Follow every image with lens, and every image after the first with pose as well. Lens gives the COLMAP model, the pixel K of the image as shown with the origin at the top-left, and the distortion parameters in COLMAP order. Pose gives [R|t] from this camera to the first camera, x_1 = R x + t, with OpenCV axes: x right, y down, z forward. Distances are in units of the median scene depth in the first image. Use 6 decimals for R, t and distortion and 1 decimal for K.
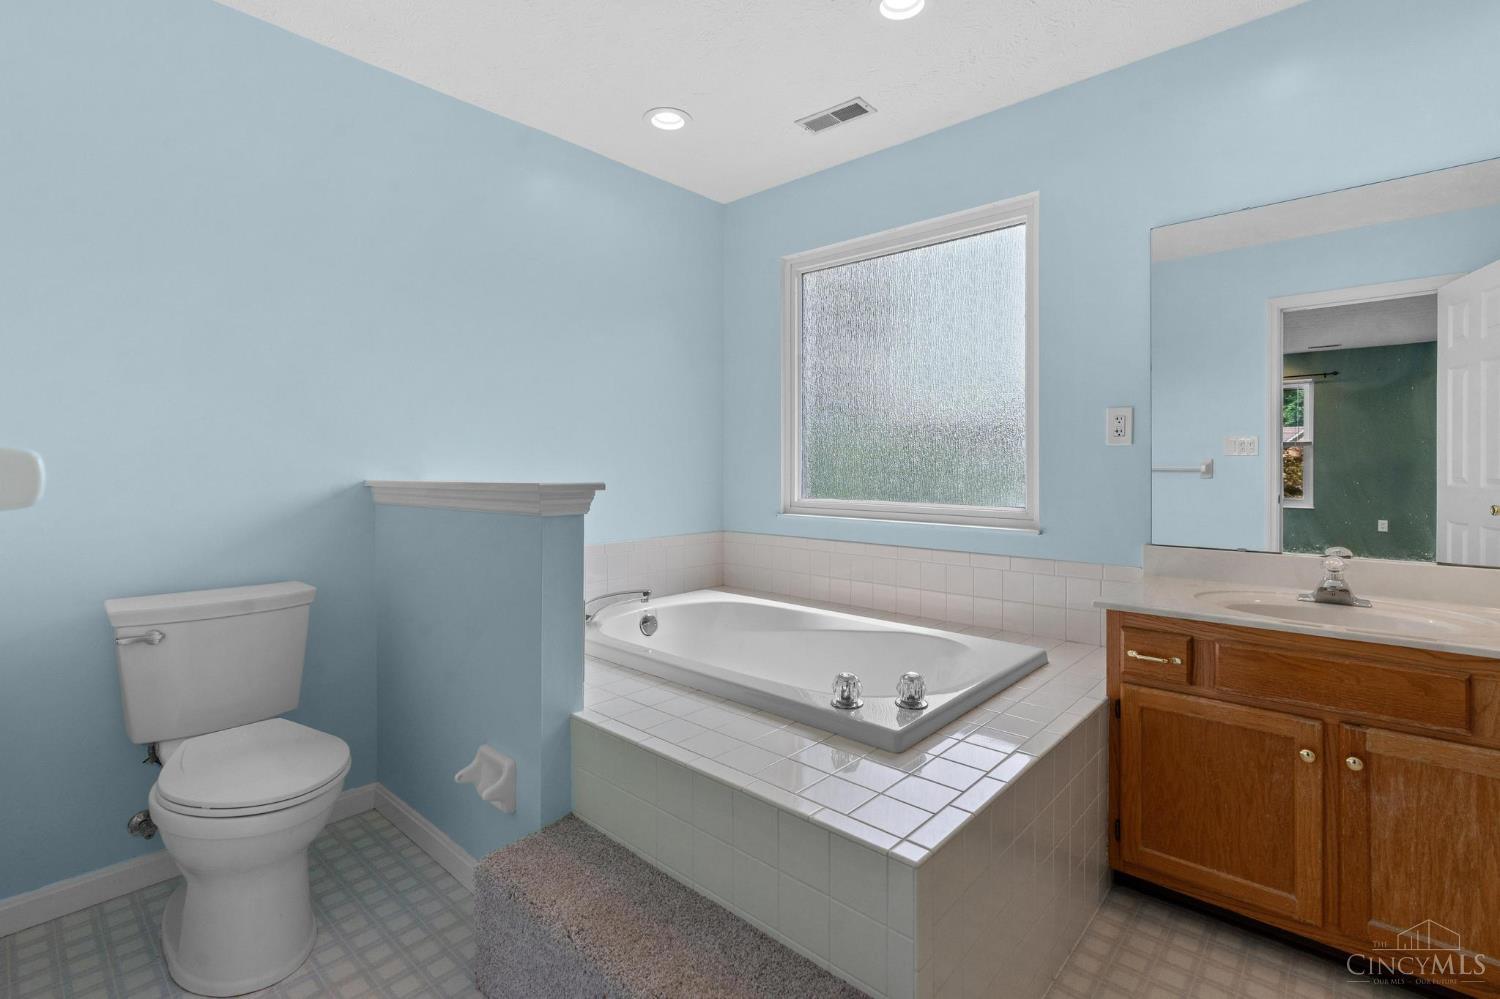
lens RADIAL K [[696.7, 0, 754.1], [0, 696.7, 514.3], [0, 0, 1]] dist [-0.003376, -0.000155]
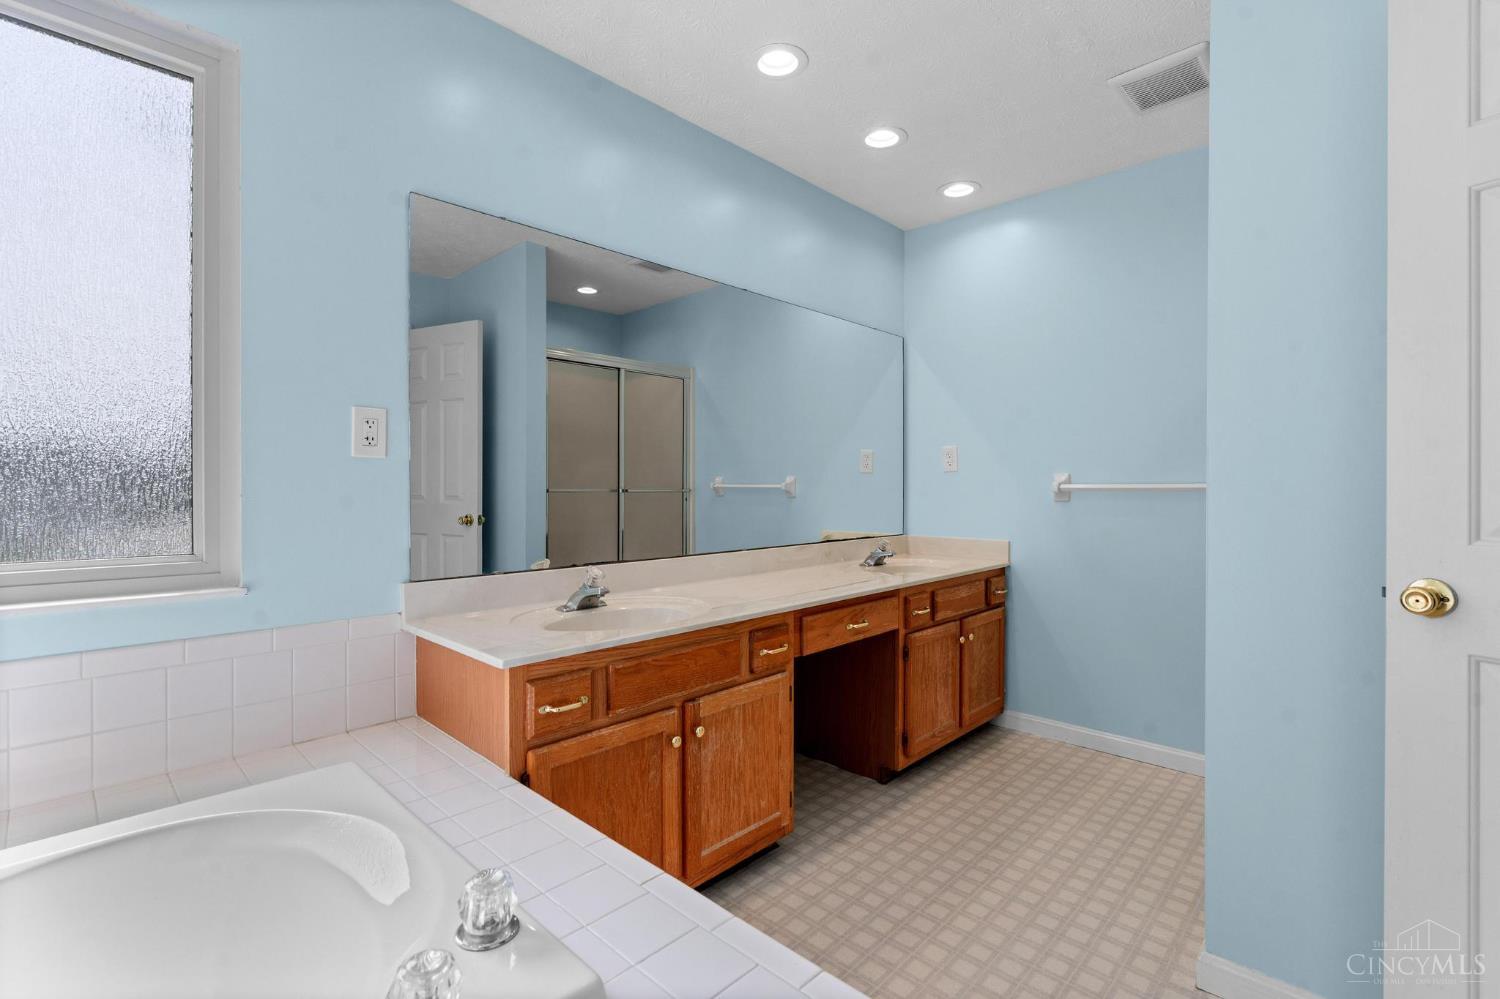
lens RADIAL K [[674.4, 0, 755.8], [0, 674.4, 501.6], [0, 0, 1]] dist [-0.007817, 0.000081]
pose [[0.020734, -0.017543, 0.999631, -0.274768], [0.064436, 0.997791, 0.016174, -0.049003], [-0.997706, 0.064077, 0.021818, 0.778069]]
